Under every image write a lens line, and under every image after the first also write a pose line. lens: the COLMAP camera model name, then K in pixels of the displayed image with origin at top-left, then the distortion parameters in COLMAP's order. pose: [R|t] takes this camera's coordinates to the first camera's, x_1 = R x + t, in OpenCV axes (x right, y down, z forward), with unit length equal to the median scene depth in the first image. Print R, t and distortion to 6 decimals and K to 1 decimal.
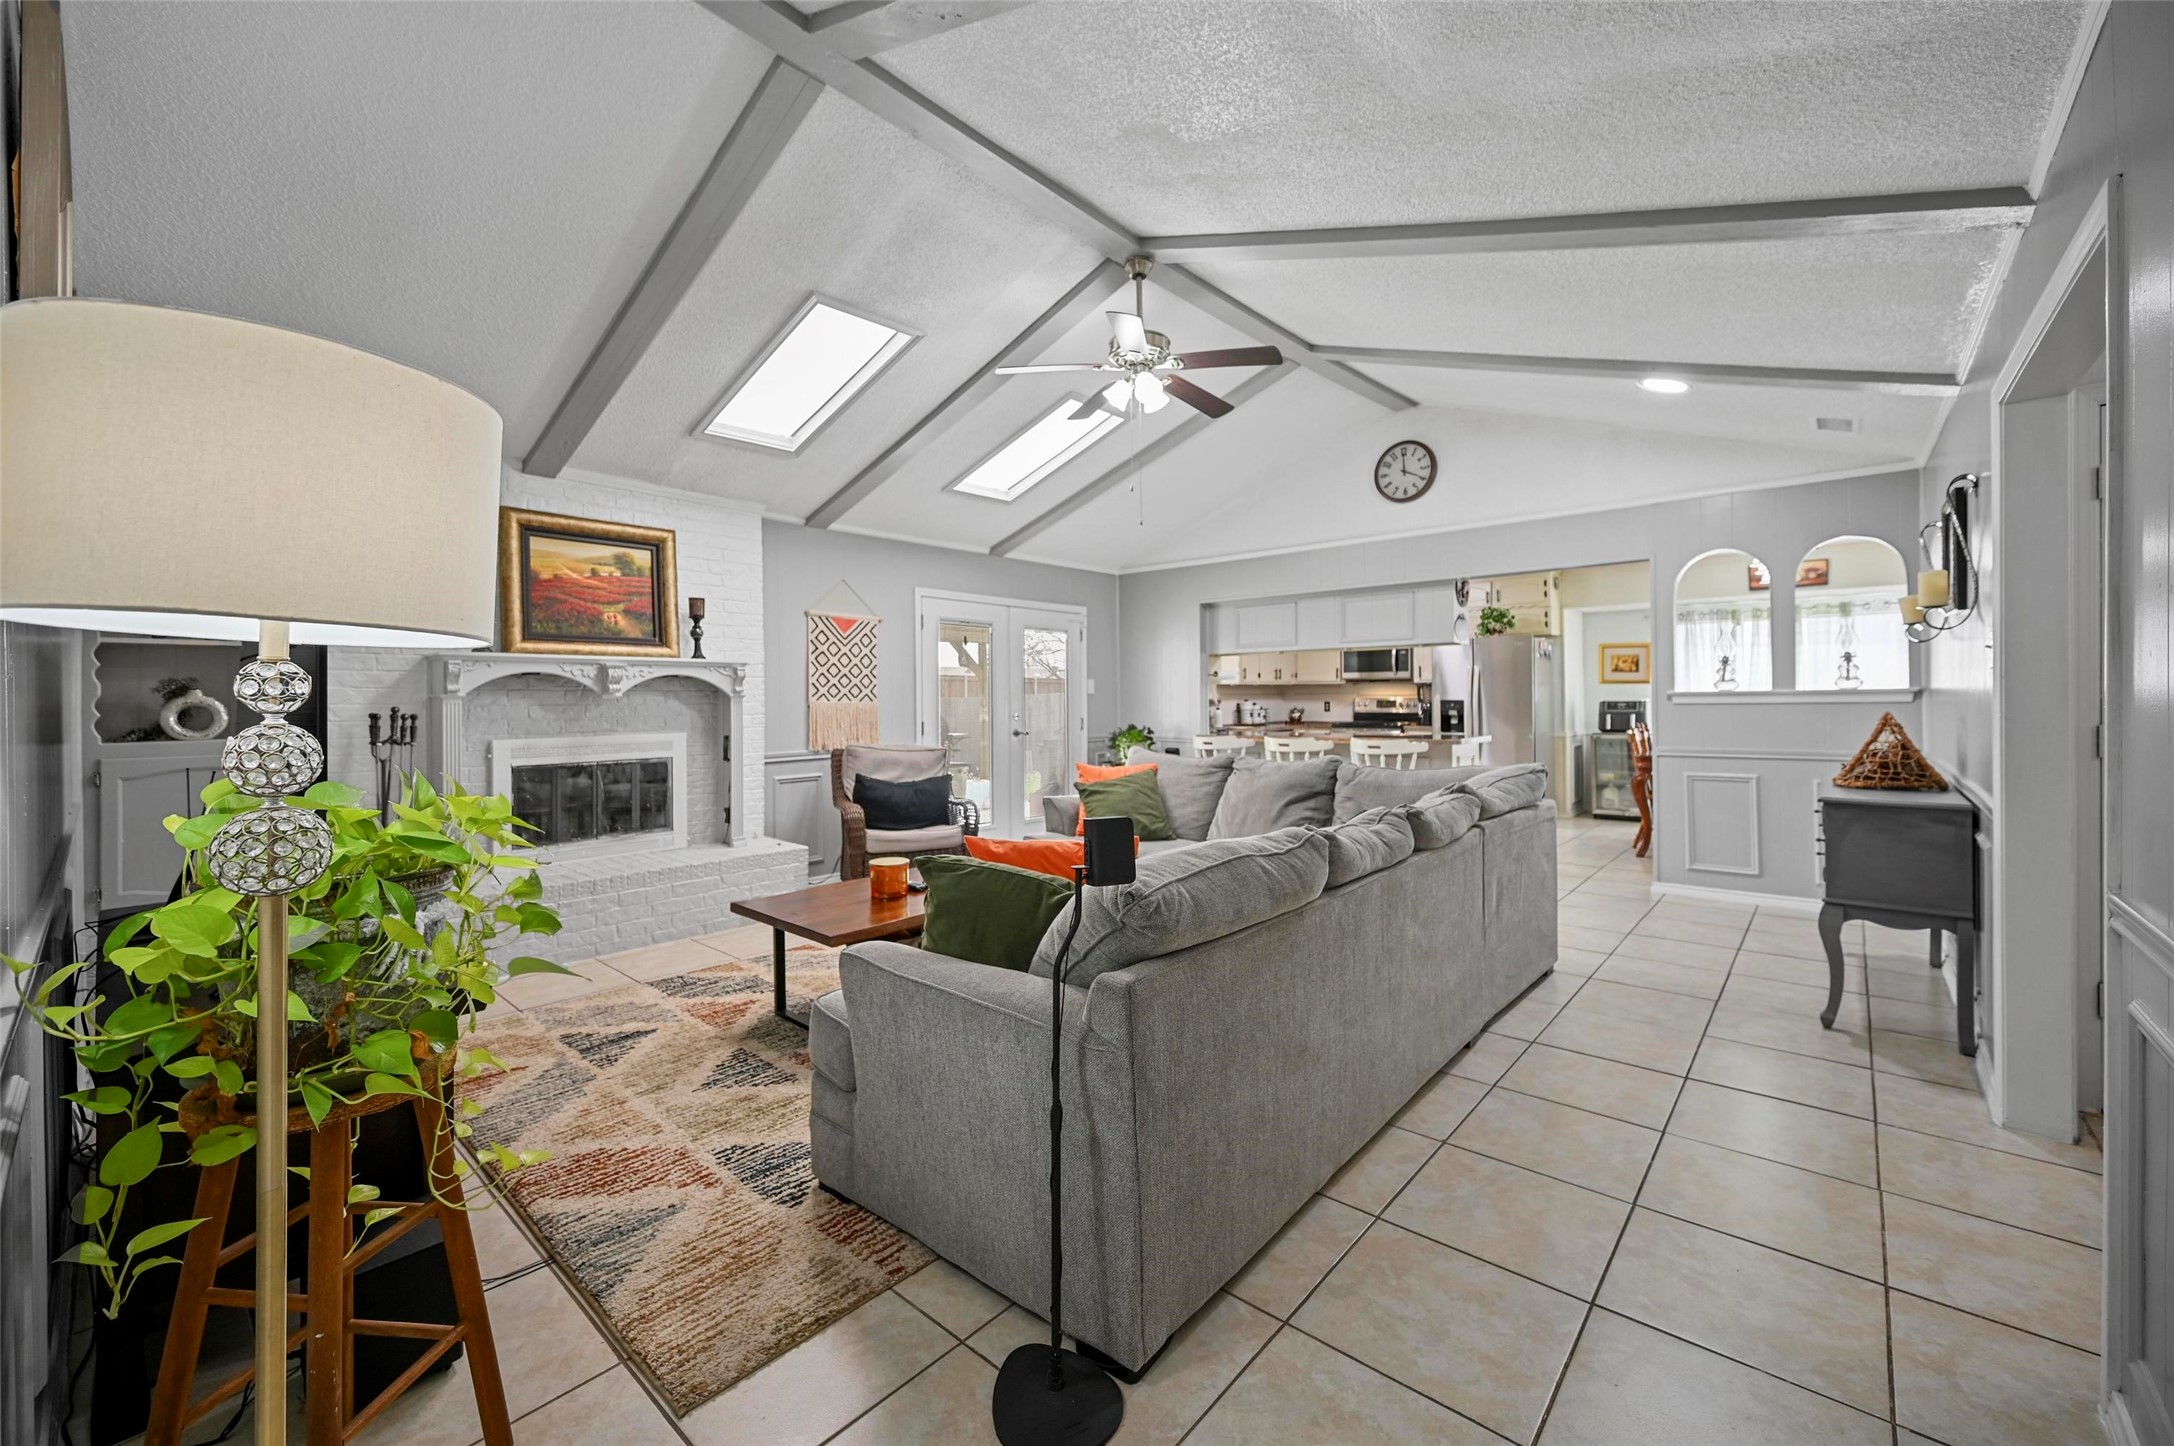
lens RADIAL K [[860.3, 0, 1082.6], [0, 860.3, 702.3], [0, 0, 1]] dist [-0.002199, 0.000217]
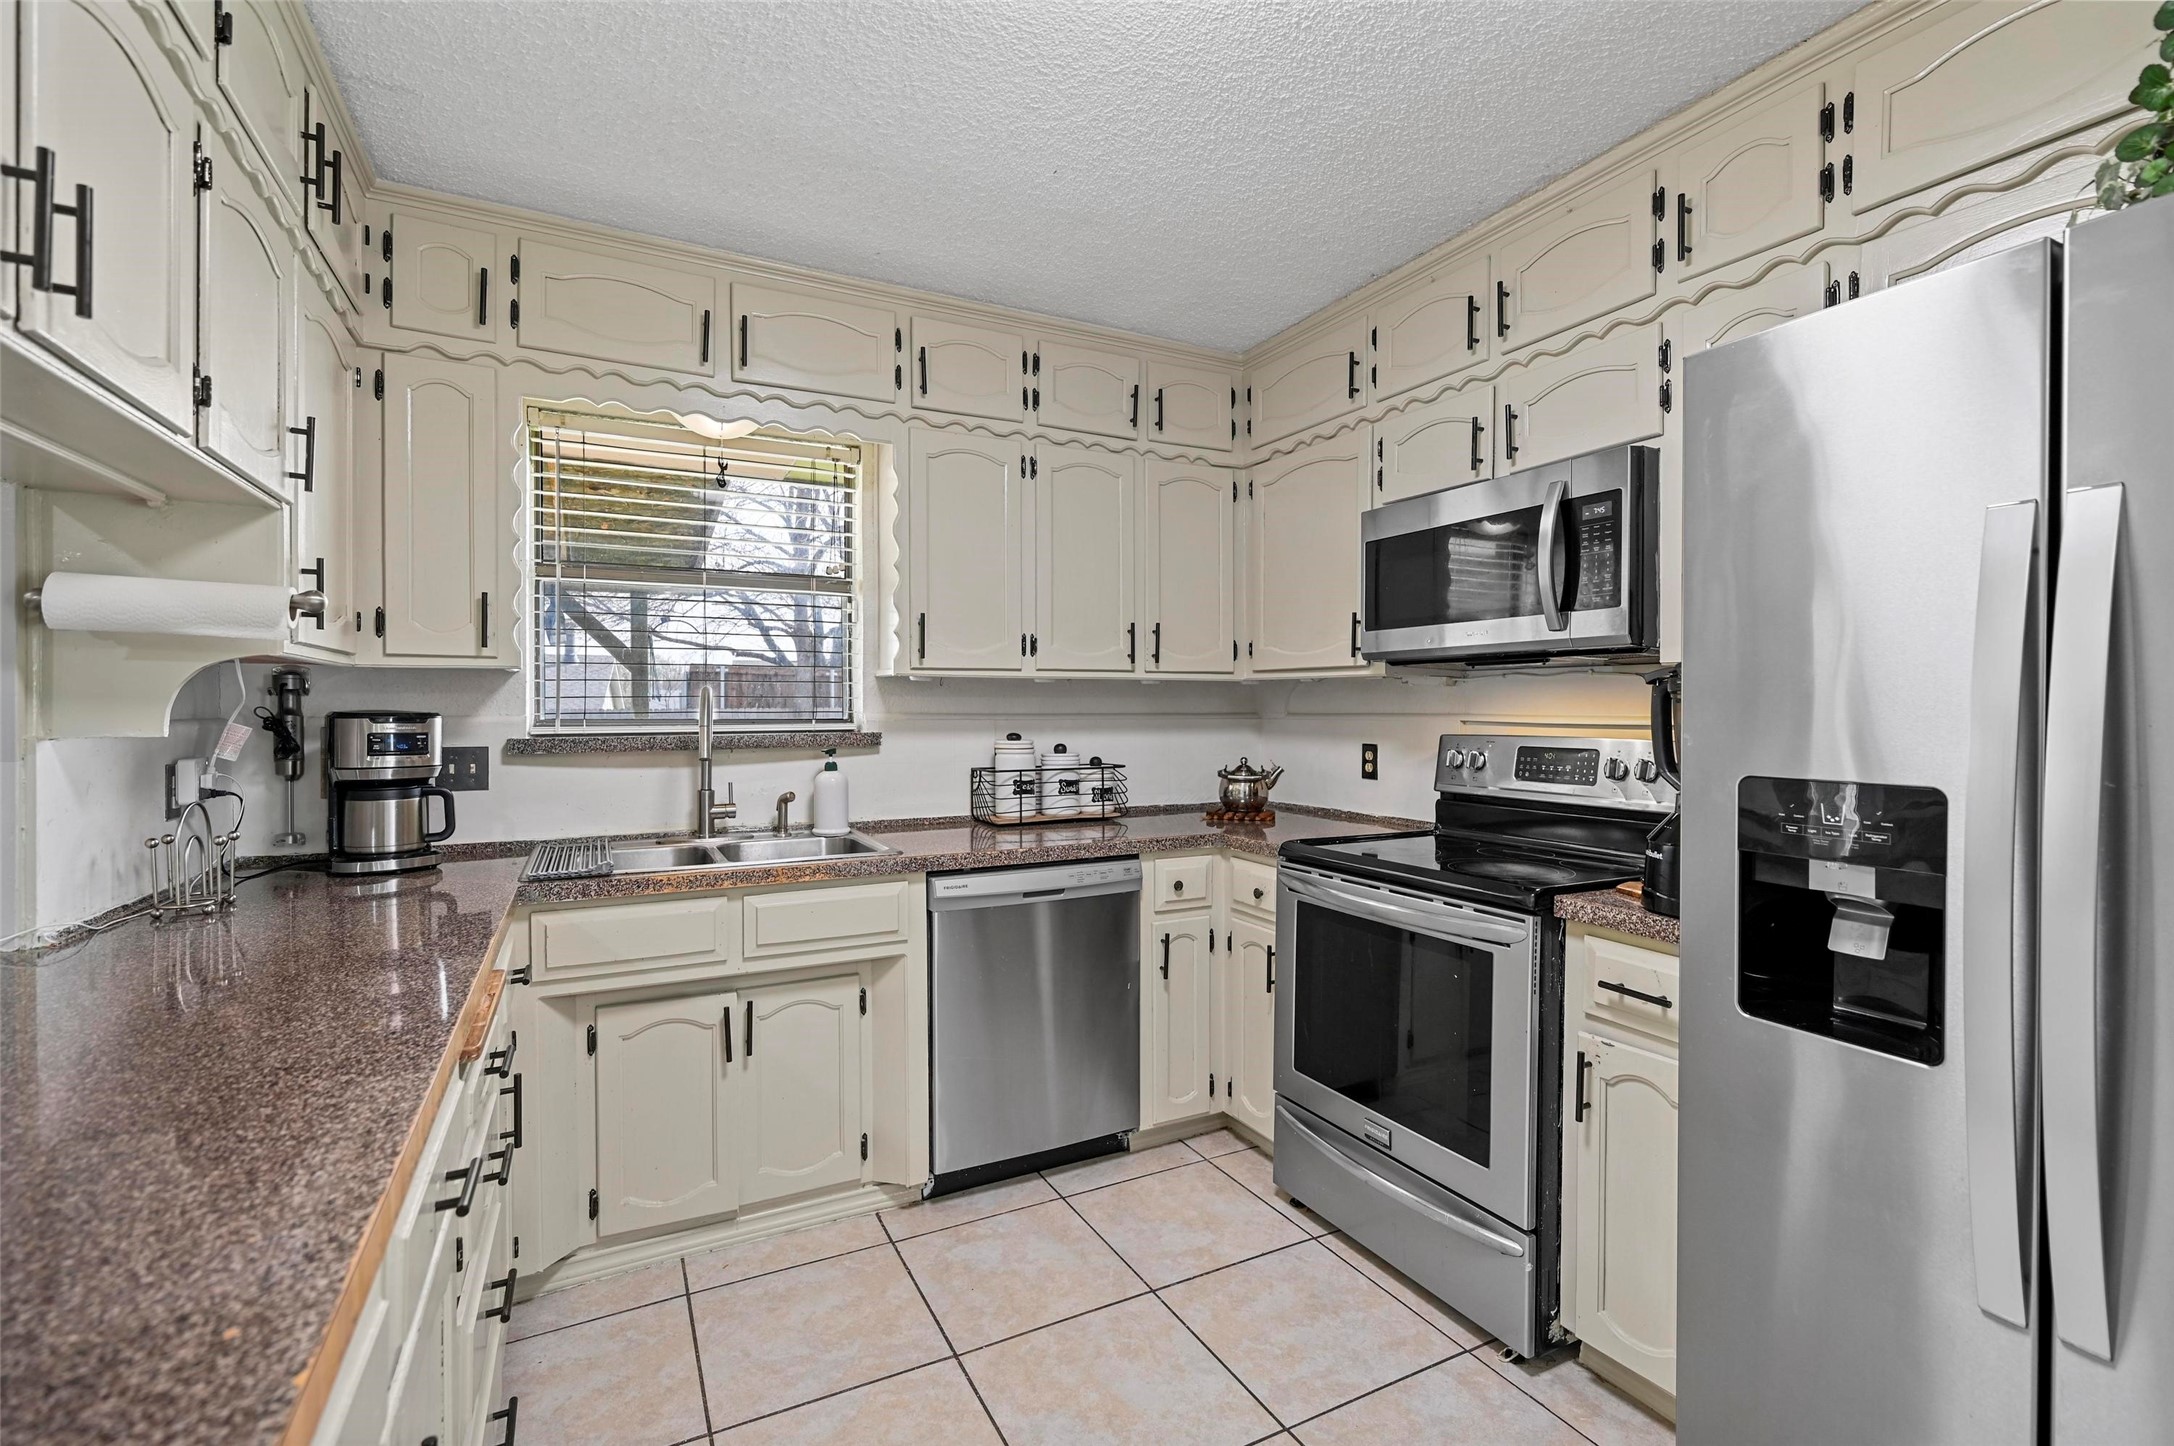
lens RADIAL K [[958.5, 0, 1080.7], [0, 958.5, 714.2], [0, 0, 1]] dist [-0.000833, -0.000579]
pose [[0.931027, 0.012552, -0.364734, 0.505017], [-0.013279, 0.999912, 0.000515, -0.014728], [0.364708, 0.004364, 0.931112, 1.106087]]
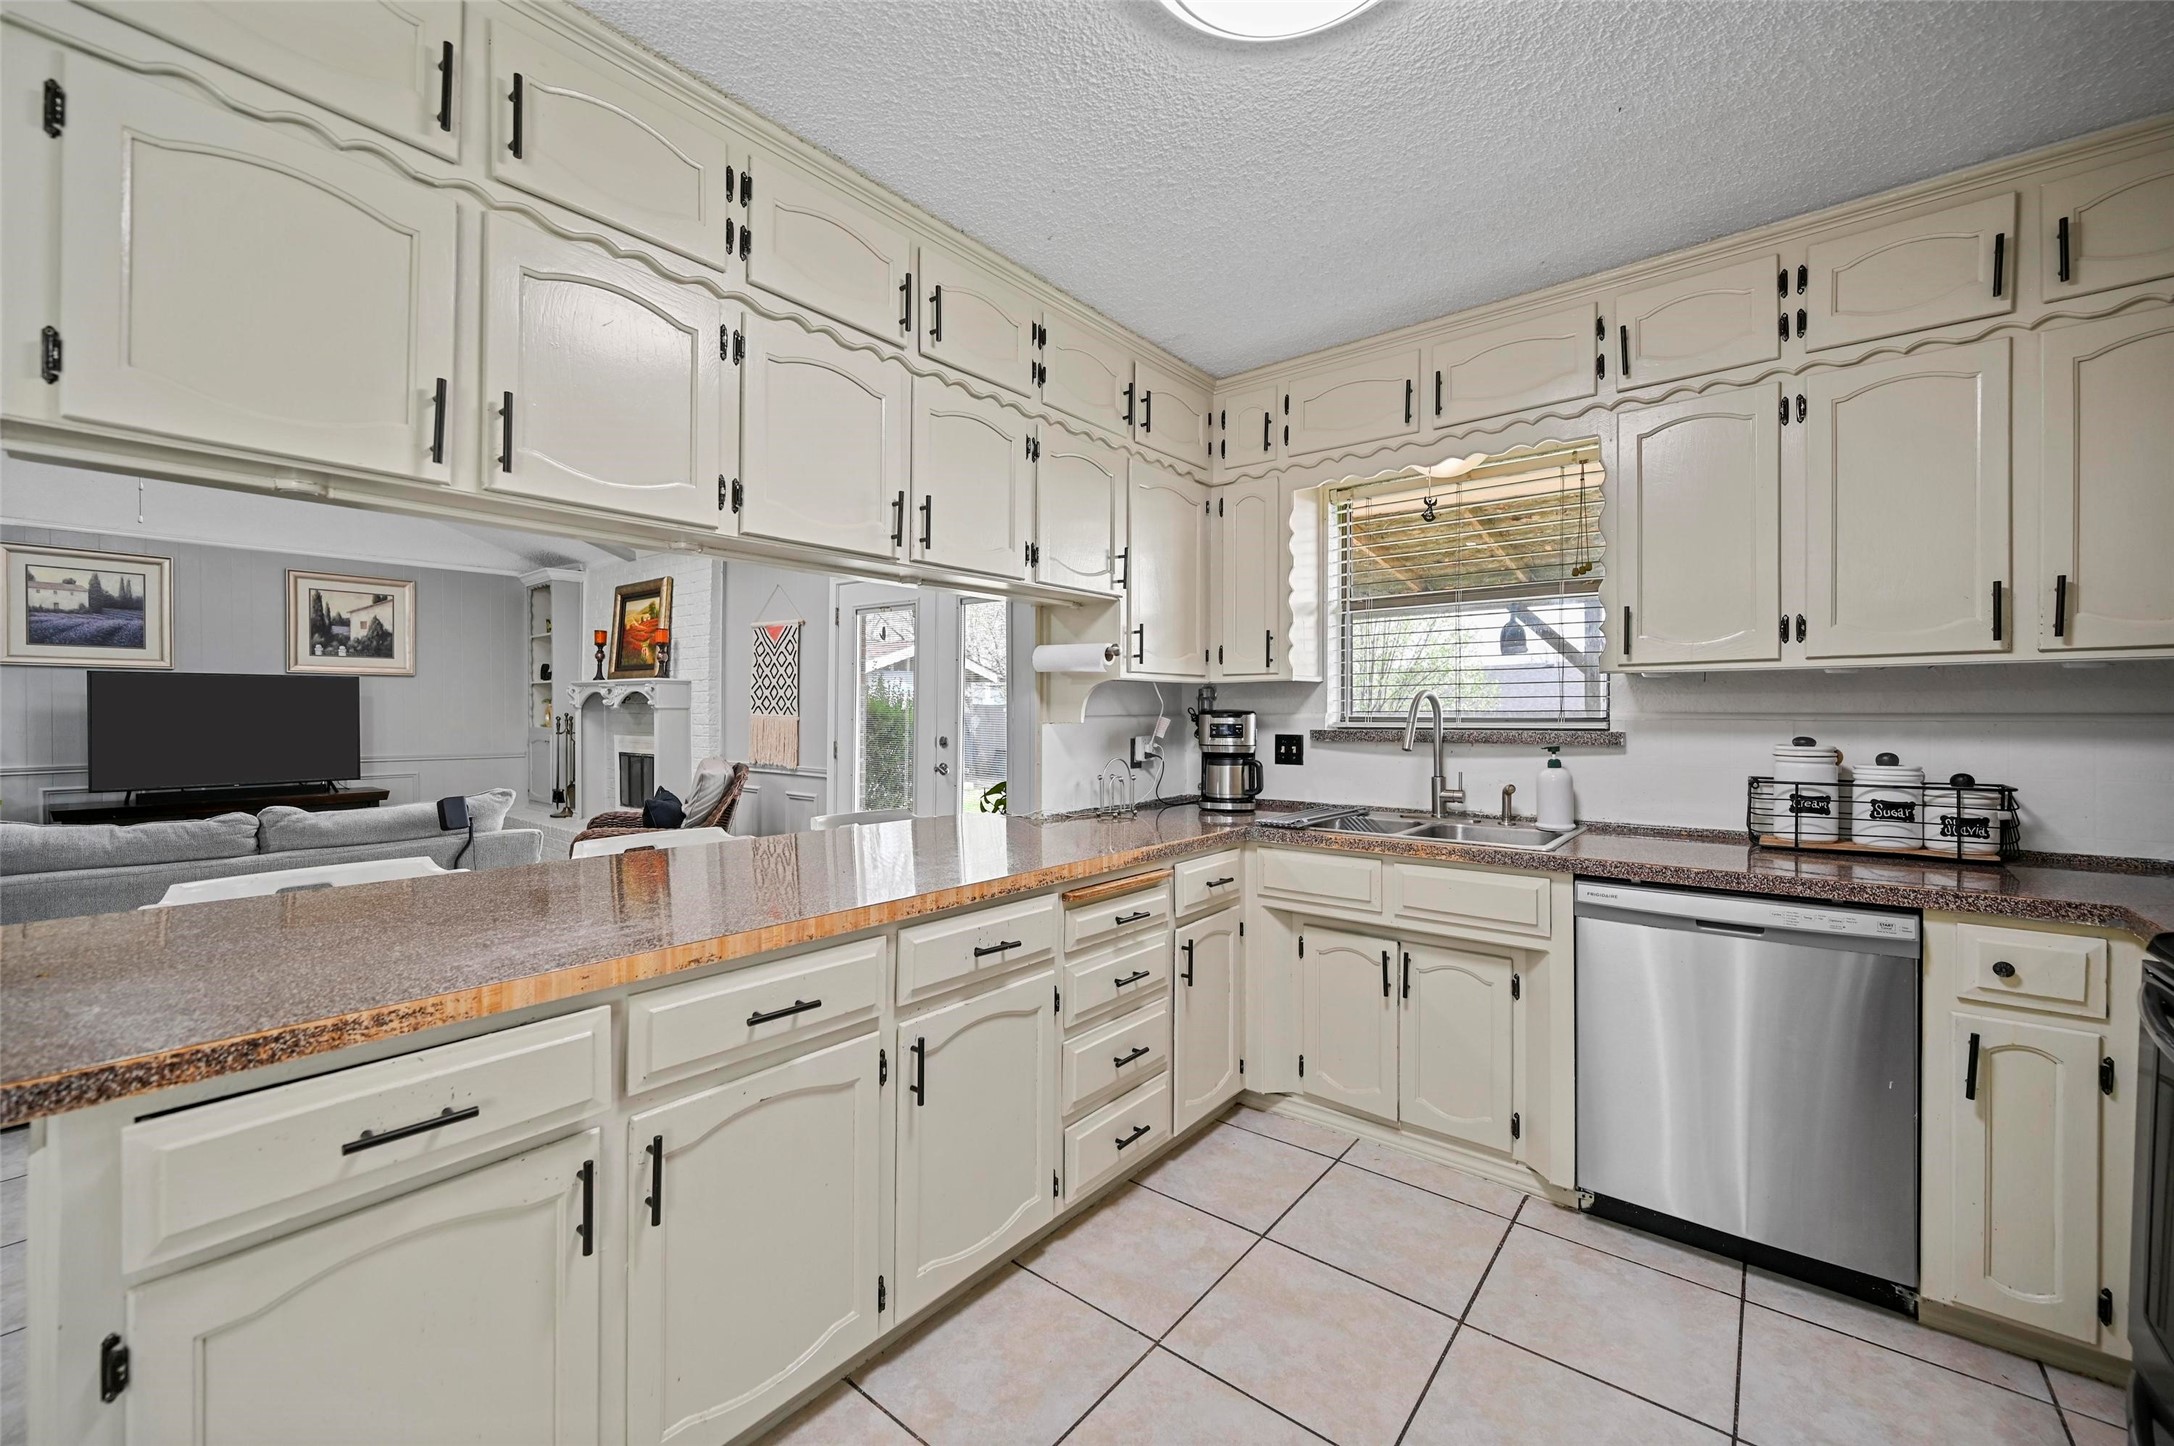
lens RADIAL K [[860.3, 0, 1090.5], [0, 860.3, 715.7], [0, 0, 1]] dist [-0.002199, 0.000217]
pose [[0.038042, 0.015600, -0.999154, 0.638944], [-0.008400, 0.999848, 0.015292, -0.016141], [0.999241, 0.007811, 0.038167, 1.240186]]
